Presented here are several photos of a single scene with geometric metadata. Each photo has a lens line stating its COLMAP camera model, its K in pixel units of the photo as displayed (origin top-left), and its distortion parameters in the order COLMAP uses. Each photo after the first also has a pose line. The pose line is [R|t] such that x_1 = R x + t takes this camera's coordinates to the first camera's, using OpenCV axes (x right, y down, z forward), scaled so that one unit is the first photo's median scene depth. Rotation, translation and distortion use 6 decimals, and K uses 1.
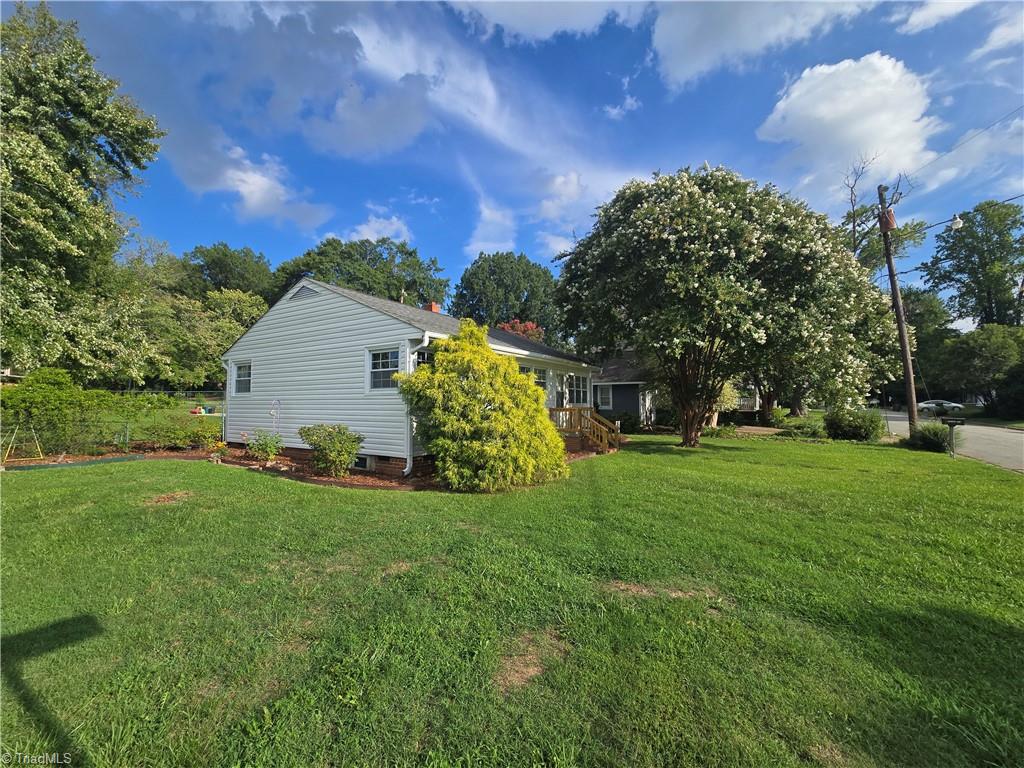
lens RADIAL K [[420.6, 0, 511.5], [0, 420.6, 383.4], [0, 0, 1]] dist [-0.002410, -0.000325]
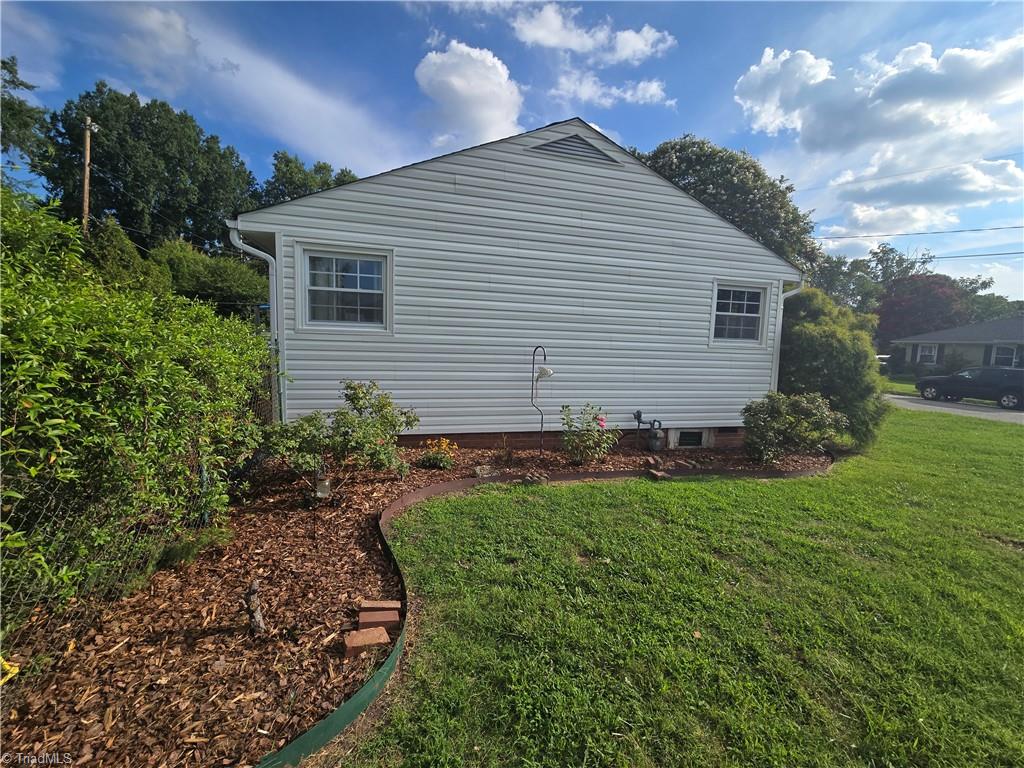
lens RADIAL K [[420.6, 0, 511.7], [0, 420.6, 385.2], [0, 0, 1]] dist [-0.002410, -0.000325]
pose [[0.685385, -0.046495, 0.726695, -1.099476], [-0.069236, 0.989277, 0.128595, 0.023334], [-0.724882, -0.138451, 0.674817, 0.749008]]
